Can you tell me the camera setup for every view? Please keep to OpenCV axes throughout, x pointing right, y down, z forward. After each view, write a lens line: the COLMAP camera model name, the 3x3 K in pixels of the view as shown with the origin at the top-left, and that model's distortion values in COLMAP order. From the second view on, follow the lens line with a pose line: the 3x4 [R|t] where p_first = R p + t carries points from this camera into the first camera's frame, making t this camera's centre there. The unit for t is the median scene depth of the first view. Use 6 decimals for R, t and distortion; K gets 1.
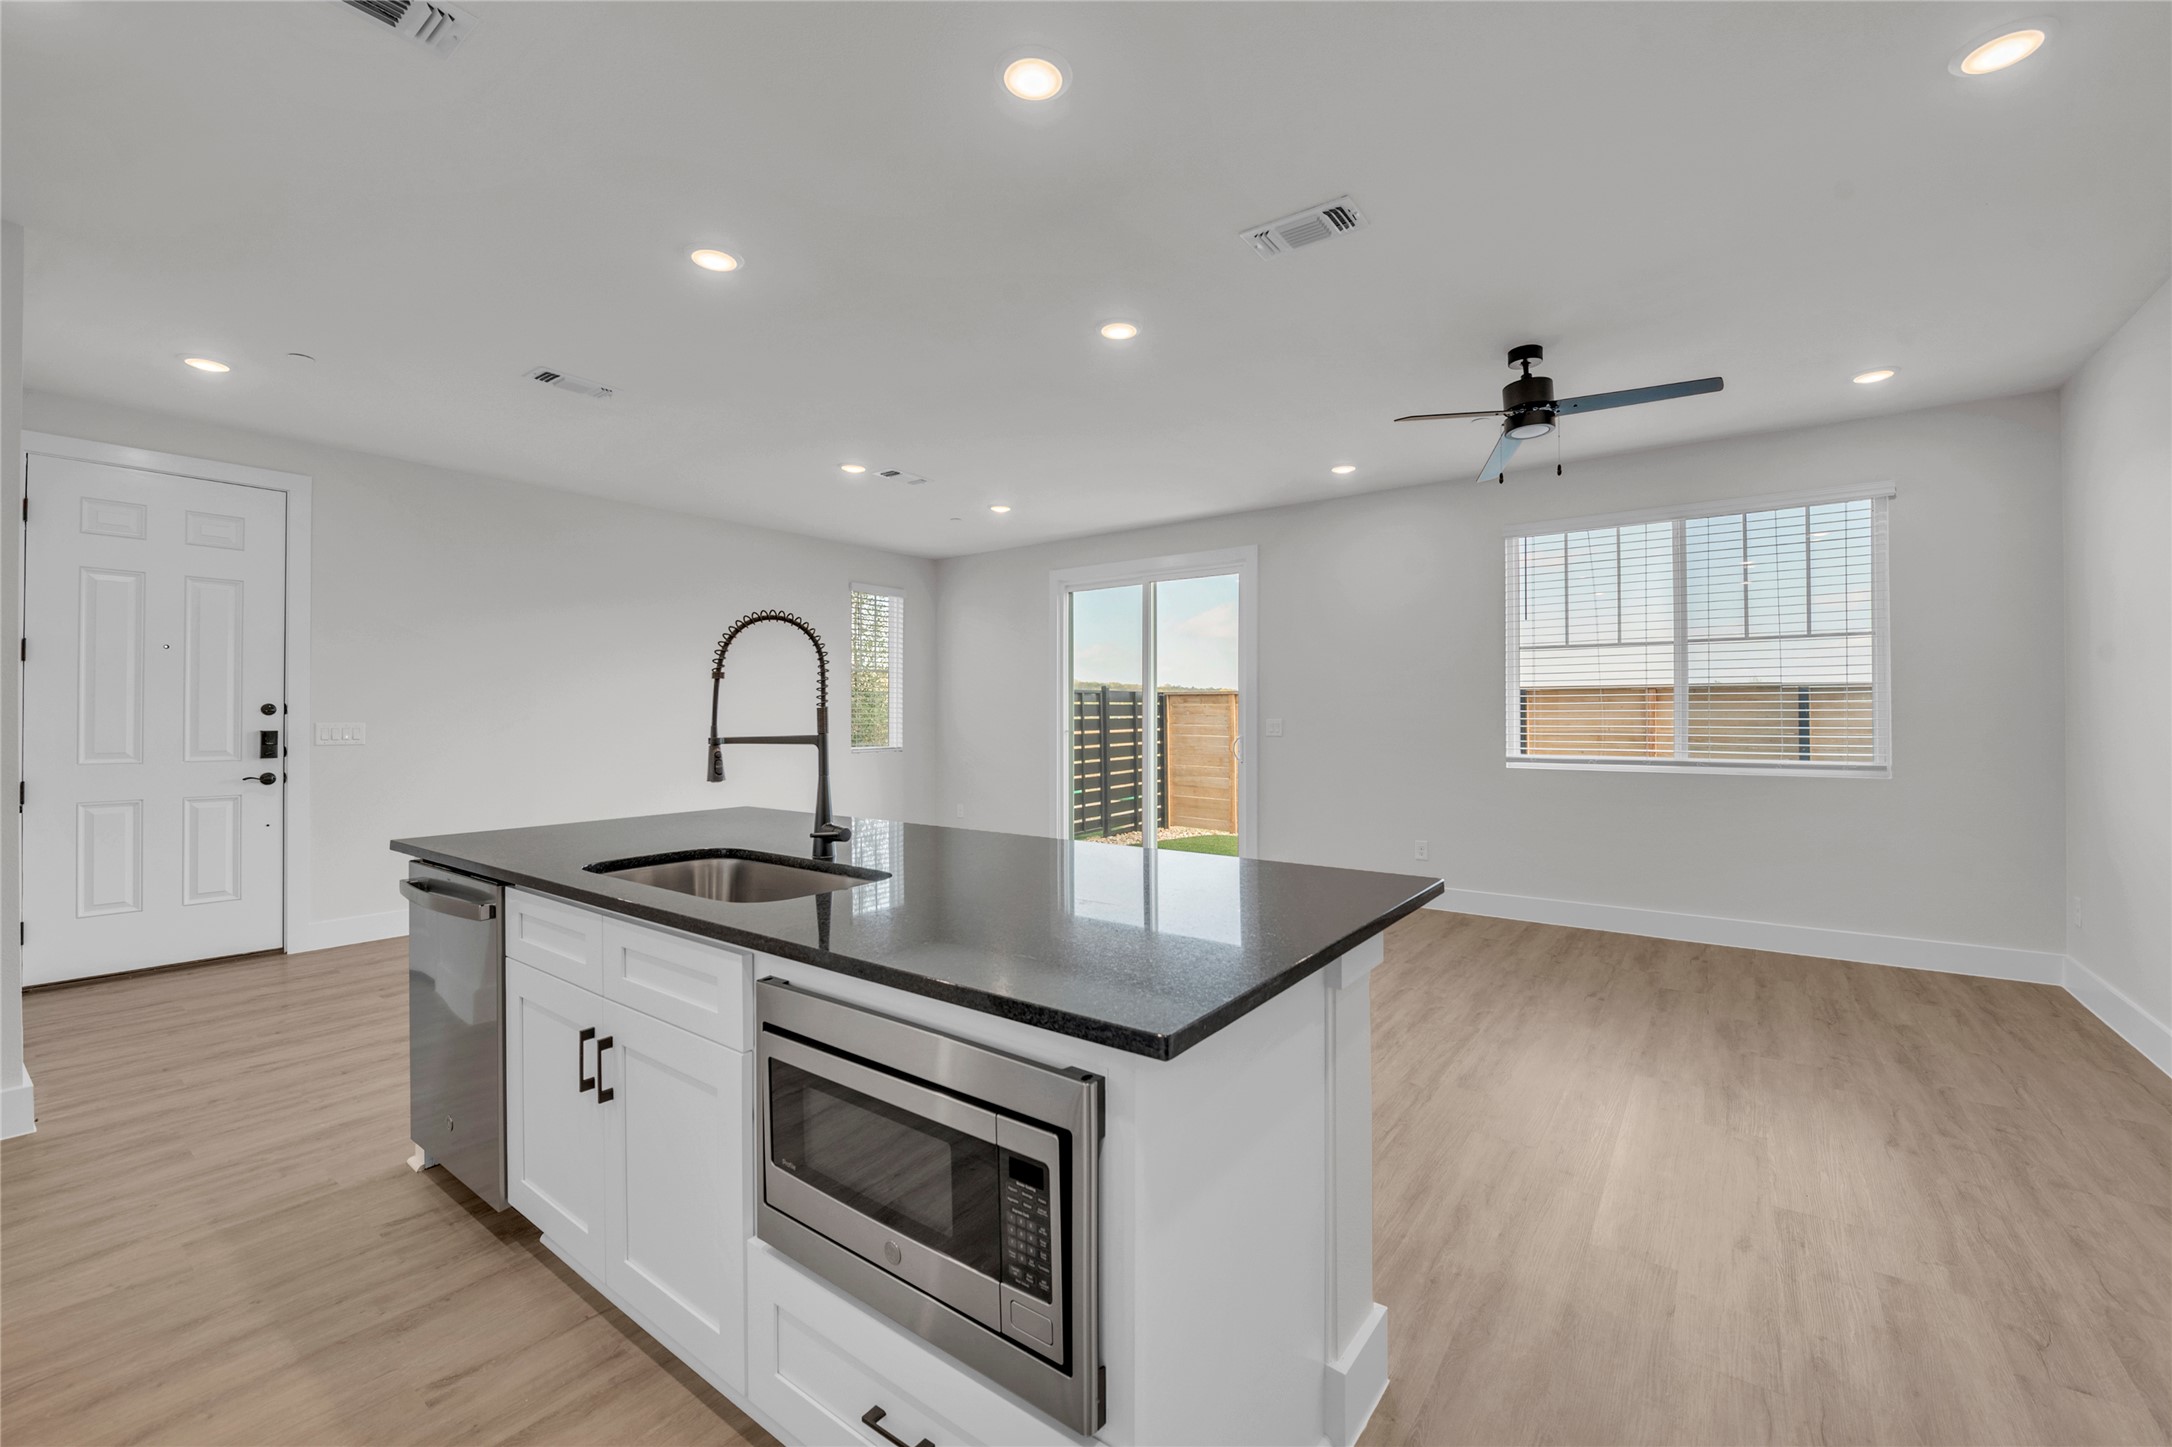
lens RADIAL K [[873.9, 0, 1099.3], [0, 873.9, 716.6], [0, 0, 1]] dist [-0.011188, -0.001882]
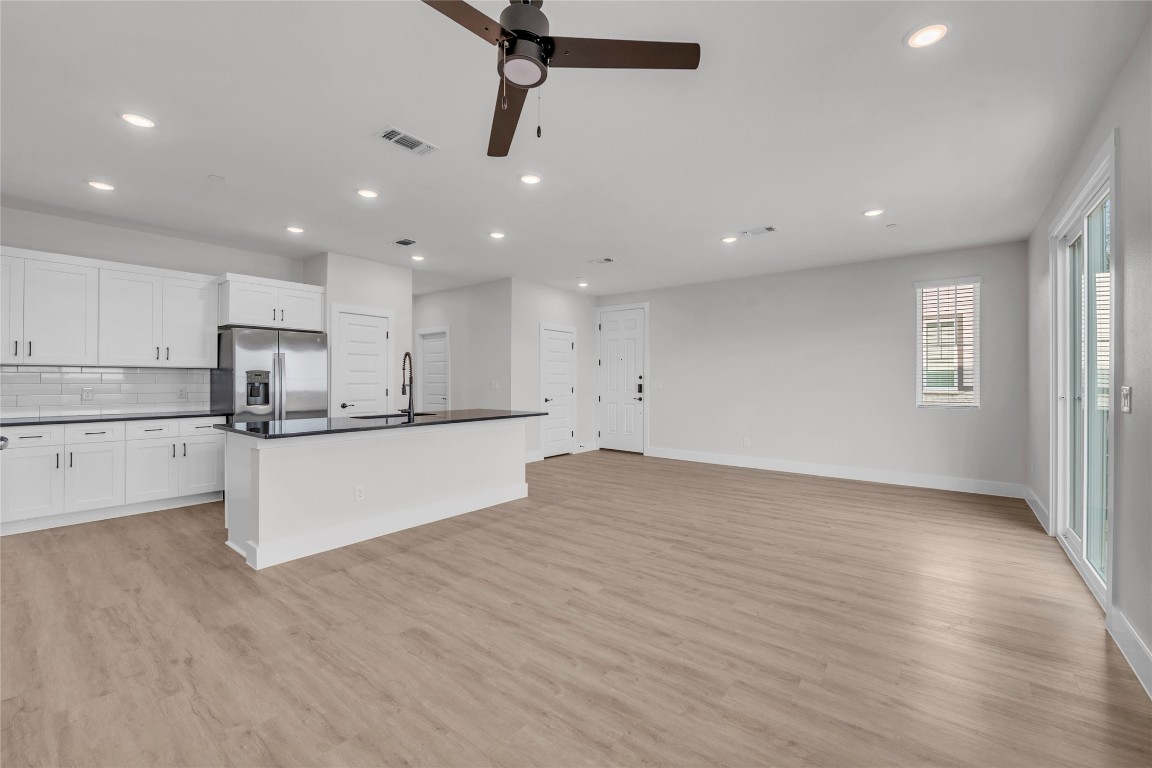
lens RADIAL K [[463.5, 0, 584.3], [0, 463.5, 381.4], [0, 0, 1]] dist [-0.011188, -0.001882]
pose [[-0.021966, 0.005825, -0.999742, 0.854668], [-0.002158, 0.999980, 0.005873, -0.003722], [0.999756, 0.002286, -0.021953, 0.936420]]
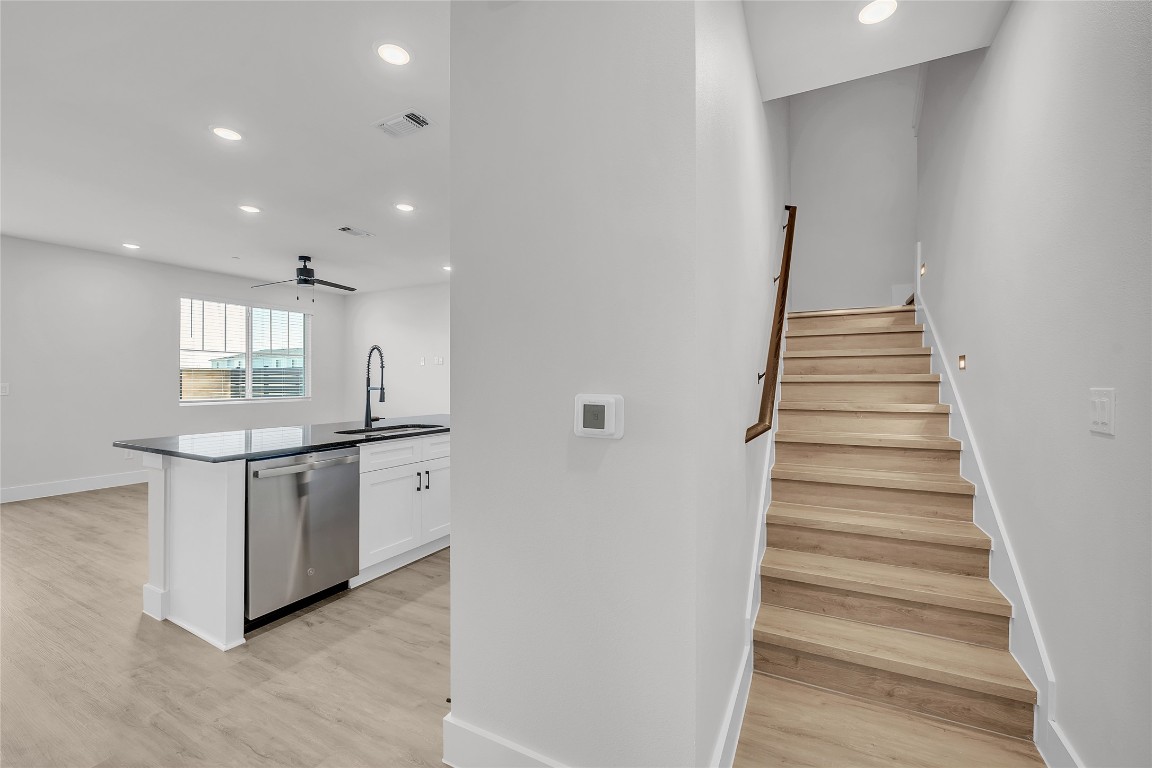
lens RADIAL K [[463.5, 0, 578.5], [0, 463.5, 376.8], [0, 0, 1]] dist [-0.011188, -0.001882]
pose [[-0.148993, 0.013421, 0.988747, -1.044012], [-0.000032, 0.999908, -0.013577, 0.003641], [-0.988838, -0.002055, -0.148979, 0.274270]]
